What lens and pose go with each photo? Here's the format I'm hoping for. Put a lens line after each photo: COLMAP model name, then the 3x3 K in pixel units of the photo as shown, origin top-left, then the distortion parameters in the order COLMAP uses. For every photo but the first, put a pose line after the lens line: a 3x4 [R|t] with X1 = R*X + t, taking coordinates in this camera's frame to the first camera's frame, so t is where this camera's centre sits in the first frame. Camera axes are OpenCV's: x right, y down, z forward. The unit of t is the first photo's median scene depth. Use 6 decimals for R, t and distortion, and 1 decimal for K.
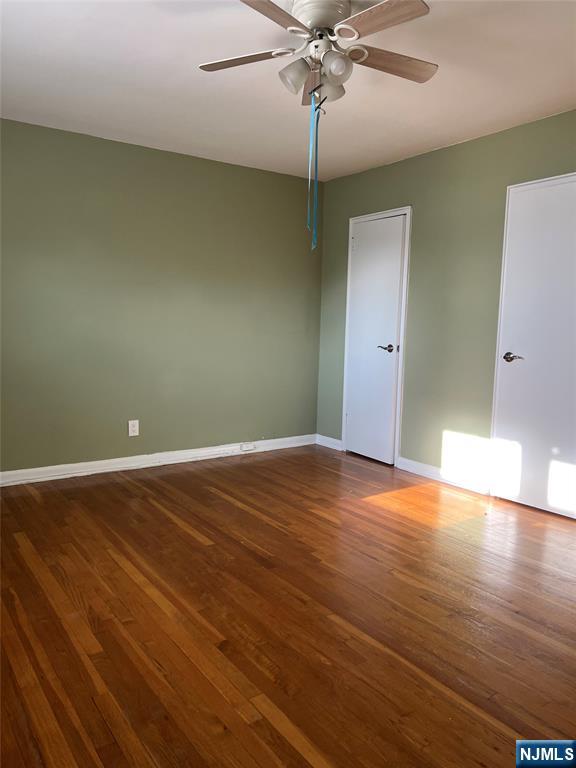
lens RADIAL K [[575.9, 0, 284.3], [0, 575.9, 385.0], [0, 0, 1]] dist [0.059698, -0.066749]
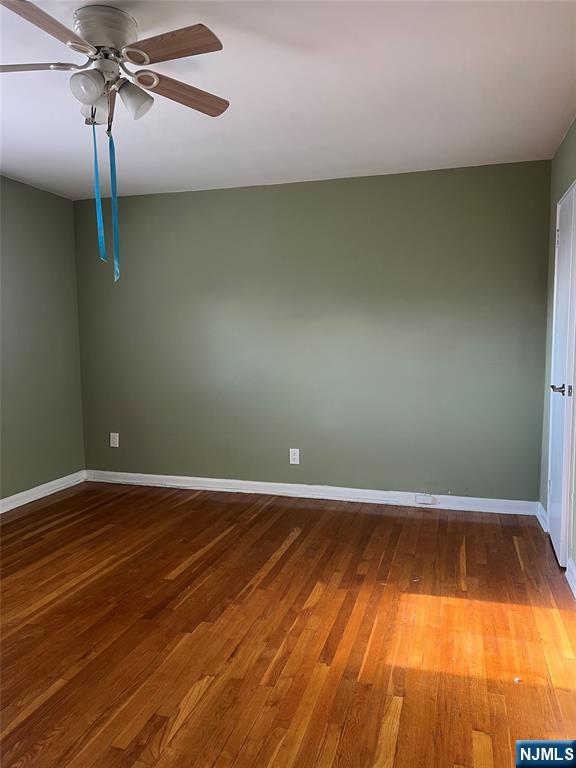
lens RADIAL K [[575.9, 0, 286.4], [0, 575.9, 384.2], [0, 0, 1]] dist [0.059698, -0.066749]
pose [[0.622945, 0.037675, -0.781358, 0.637400], [-0.068573, 0.997624, -0.006567, -0.054708], [0.779254, 0.057671, 0.624049, 0.429982]]
